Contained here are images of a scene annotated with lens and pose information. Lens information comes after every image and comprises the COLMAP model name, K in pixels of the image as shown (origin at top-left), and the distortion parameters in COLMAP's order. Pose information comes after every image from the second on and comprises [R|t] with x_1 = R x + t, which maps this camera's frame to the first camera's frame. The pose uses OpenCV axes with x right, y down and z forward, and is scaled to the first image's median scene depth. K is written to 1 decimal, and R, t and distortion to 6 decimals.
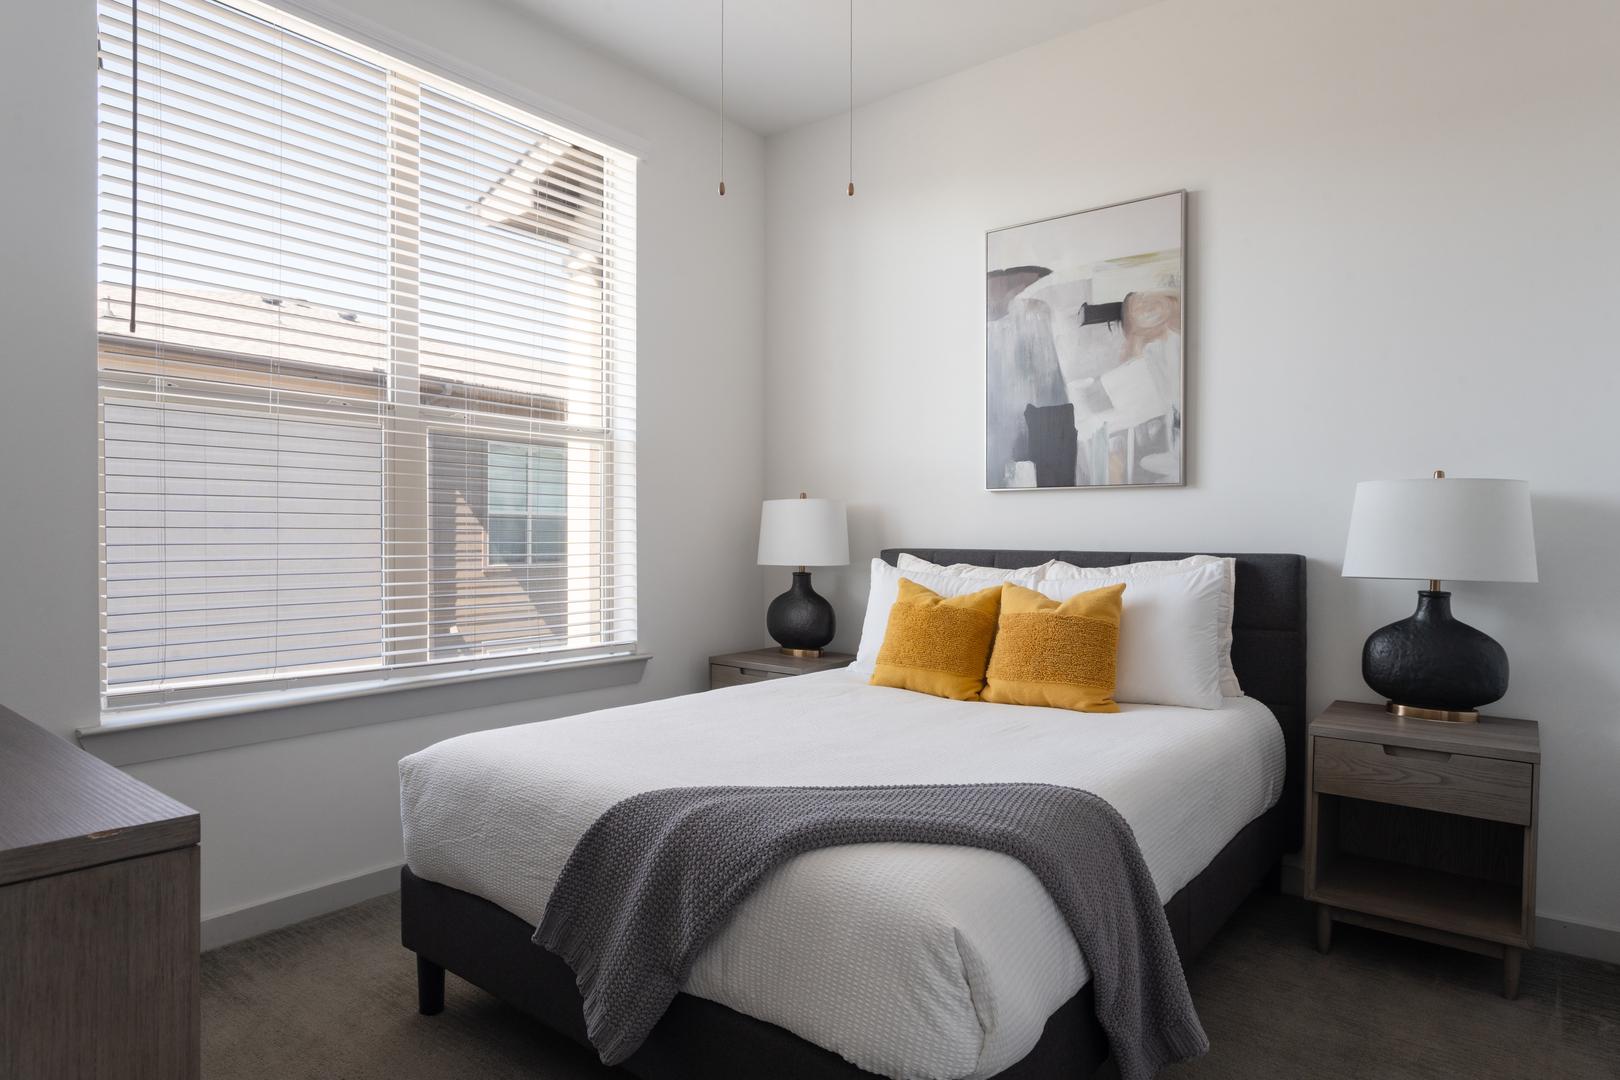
lens RADIAL K [[926.2, 0, 811.0], [0, 926.2, 546.1], [0, 0, 1]] dist [-0.000874, -0.000247]
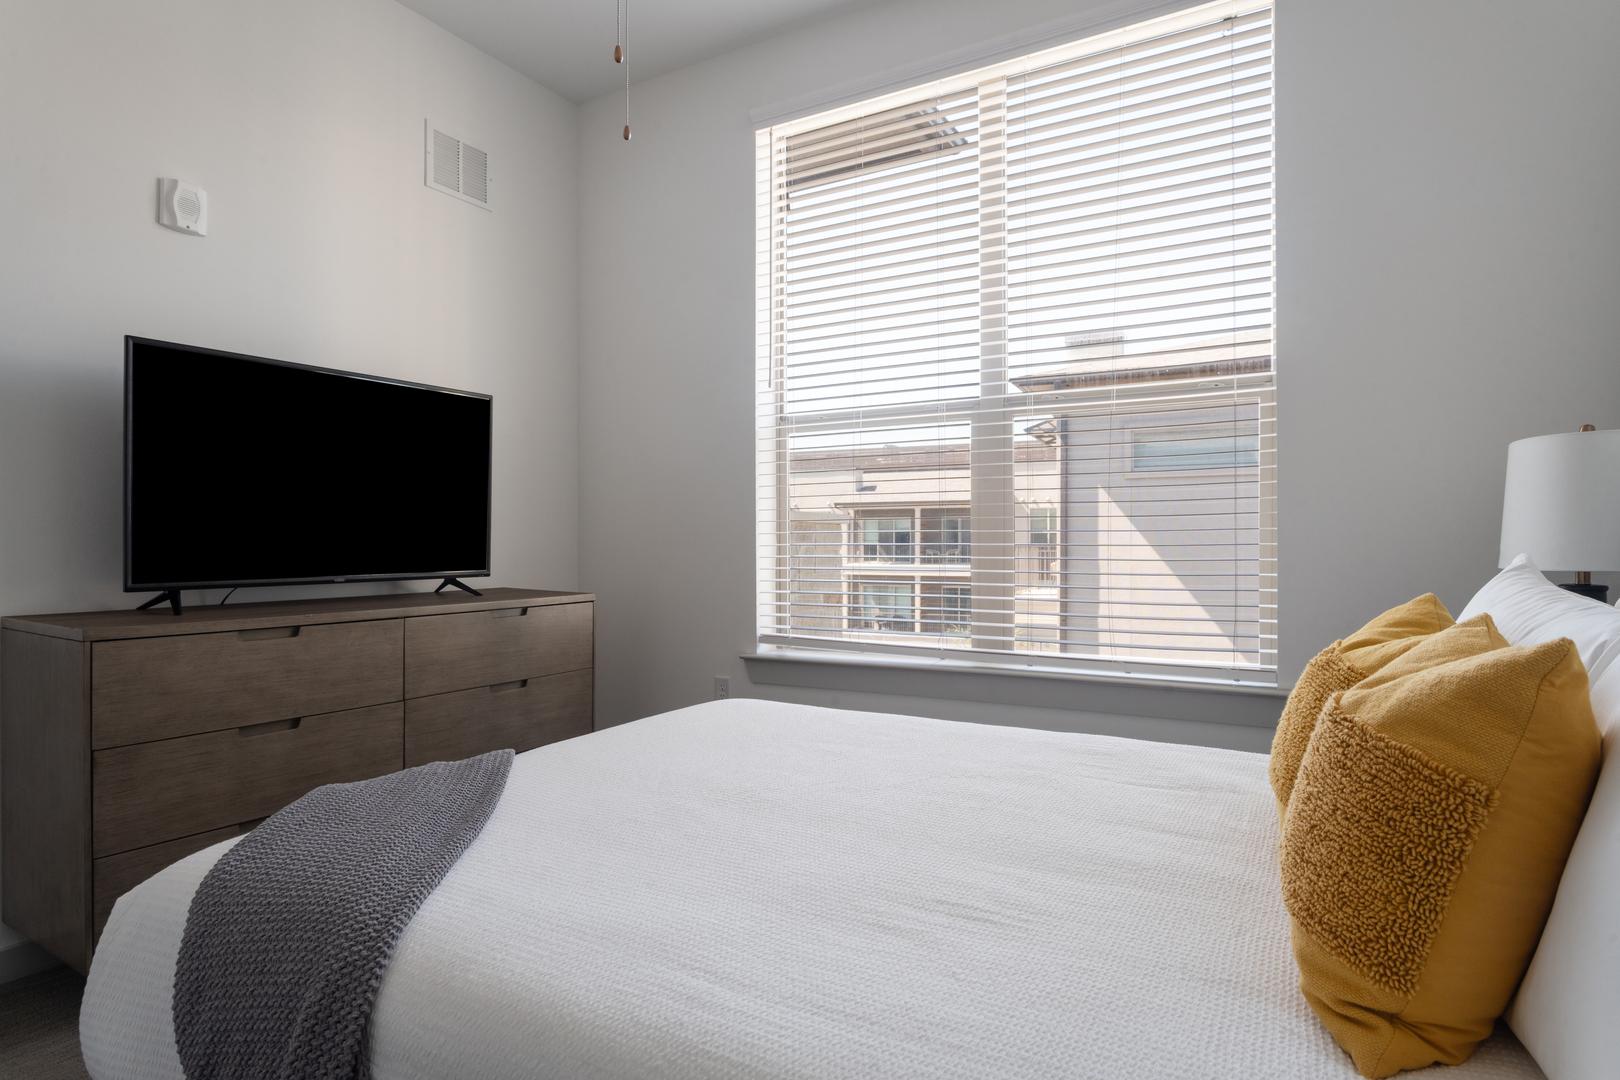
lens RADIAL K [[926.2, 0, 811.4], [0, 926.2, 533.4], [0, 0, 1]] dist [-0.000874, -0.000247]
pose [[0.135027, -0.004802, -0.990830, 0.561357], [-0.002442, 0.999984, -0.005180, 0.004394], [0.990839, 0.003119, 0.135013, 0.672522]]
